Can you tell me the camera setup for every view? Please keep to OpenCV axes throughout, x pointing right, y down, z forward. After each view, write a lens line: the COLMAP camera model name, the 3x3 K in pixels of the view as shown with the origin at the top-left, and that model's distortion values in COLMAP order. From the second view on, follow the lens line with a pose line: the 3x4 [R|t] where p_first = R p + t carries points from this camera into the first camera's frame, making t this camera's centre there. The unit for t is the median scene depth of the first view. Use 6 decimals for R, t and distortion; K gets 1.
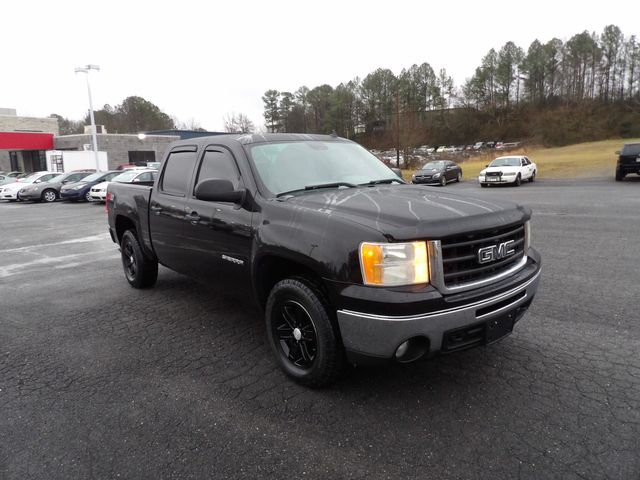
lens RADIAL K [[446.3, 0, 321.7], [0, 446.3, 237.3], [0, 0, 1]] dist [-0.000634, 0.003822]
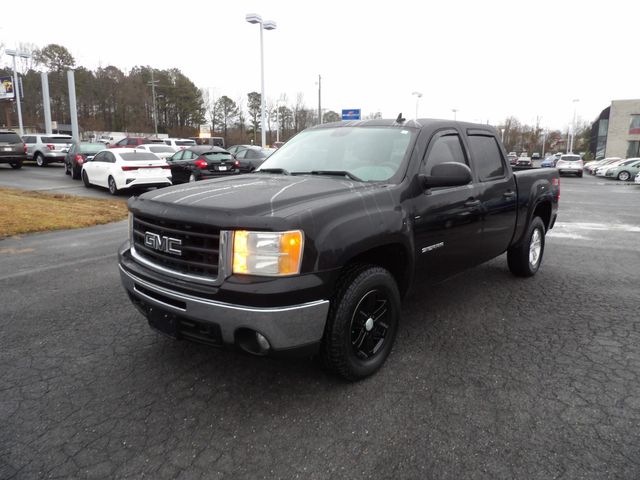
lens RADIAL K [[447.9, 0, 326.2], [0, 447.9, 236.2], [0, 0, 1]] dist [-0.006116, 0.002989]
pose [[0.172854, 0.209808, -0.962342, 1.137464], [-0.177960, 0.967622, 0.178994, -0.180433], [0.968737, 0.140318, 0.204595, 0.935640]]
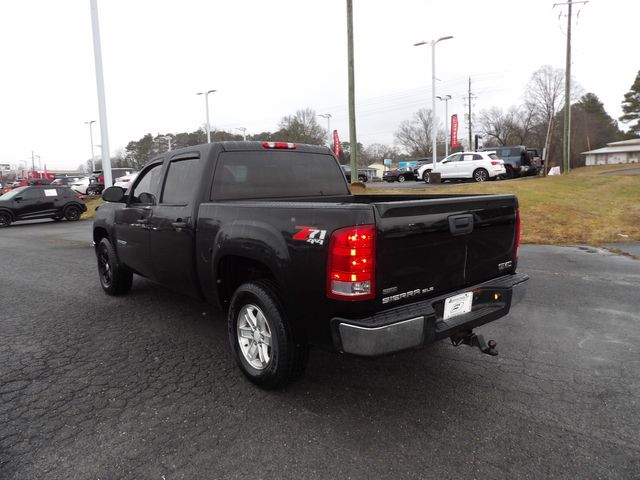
lens RADIAL K [[447.0, 0, 322.7], [0, 447.0, 238.1], [0, 0, 1]] dist [-0.004740, 0.007636]
pose [[-0.998439, 0.055618, -0.005085, -0.434834], [0.051825, 0.956569, 0.286861, -0.433815], [0.020818, 0.286150, -0.957959, 2.820347]]
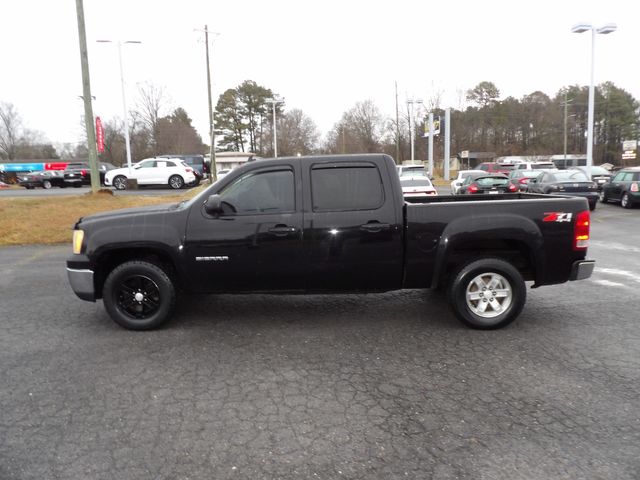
lens RADIAL K [[447.9, 0, 326.2], [0, 447.9, 236.2], [0, 0, 1]] dist [-0.006116, 0.002989]
pose [[-0.654610, 0.139960, -0.742897, 0.974362], [-0.083776, 0.963228, 0.255290, -0.444426], [0.751310, 0.229352, -0.618814, 2.409442]]
